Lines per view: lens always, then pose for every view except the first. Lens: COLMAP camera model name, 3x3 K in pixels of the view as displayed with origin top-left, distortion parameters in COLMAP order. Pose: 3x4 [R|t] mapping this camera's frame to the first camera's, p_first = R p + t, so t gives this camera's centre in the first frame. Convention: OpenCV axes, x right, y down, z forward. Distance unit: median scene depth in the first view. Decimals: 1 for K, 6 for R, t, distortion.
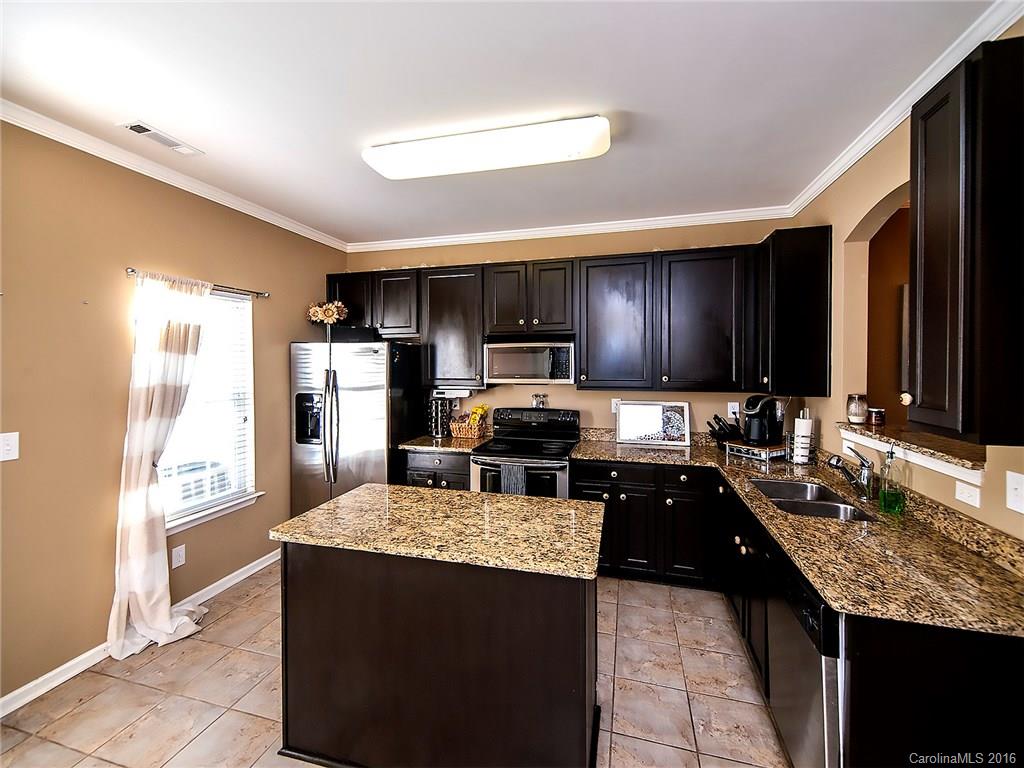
lens RADIAL K [[424.0, 0, 506.9], [0, 424.0, 364.8], [0, 0, 1]] dist [0.018175, -0.007527]
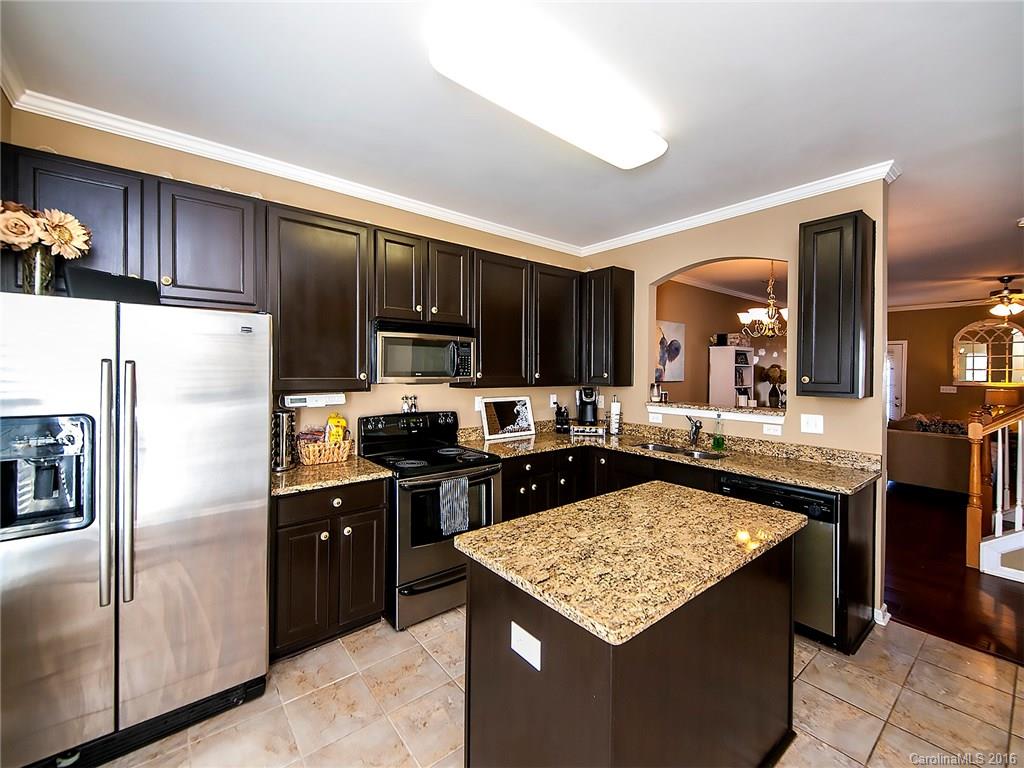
lens RADIAL K [[424.0, 0, 501.4], [0, 424.0, 368.4], [0, 0, 1]] dist [0.018175, -0.007527]
pose [[0.592413, 0.008676, 0.805588, -0.879163], [-0.006588, 0.999961, -0.005925, 0.032240], [-0.805608, -0.001798, 0.592447, 0.621898]]
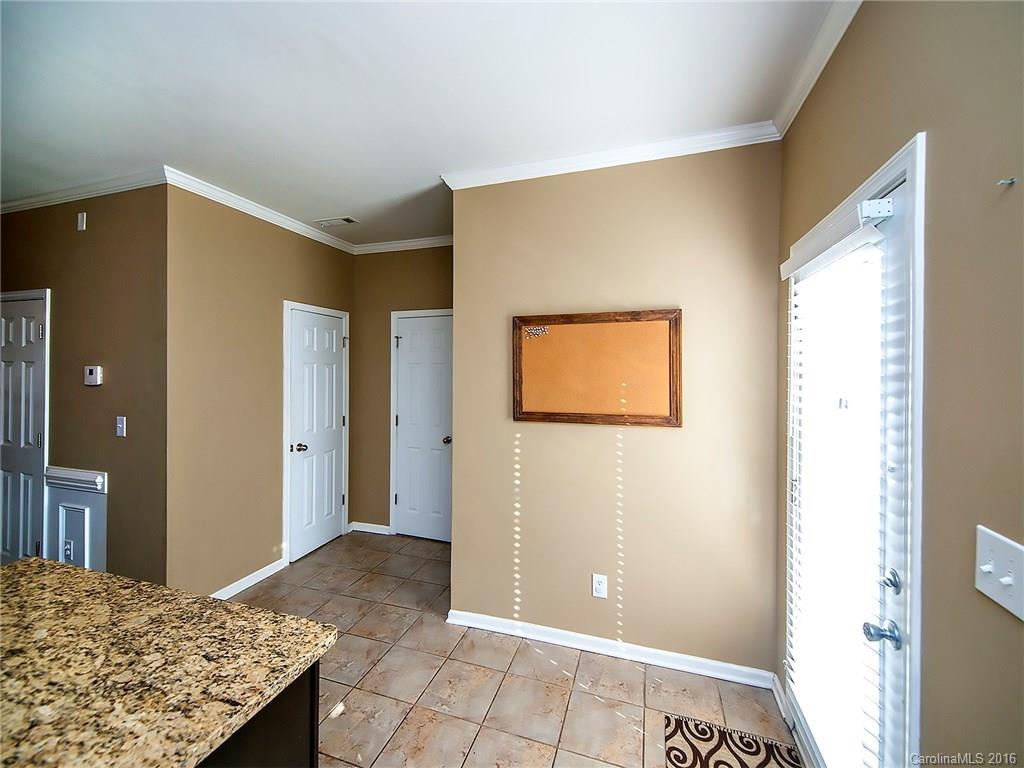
lens RADIAL K [[424.0, 0, 509.9], [0, 424.0, 374.3], [0, 0, 1]] dist [0.018175, -0.007527]
pose [[-0.998649, -0.000430, 0.051955, -0.669540], [0.000397, 0.999873, 0.015910, 0.002476], [-0.051955, 0.015910, -0.998523, 1.277591]]
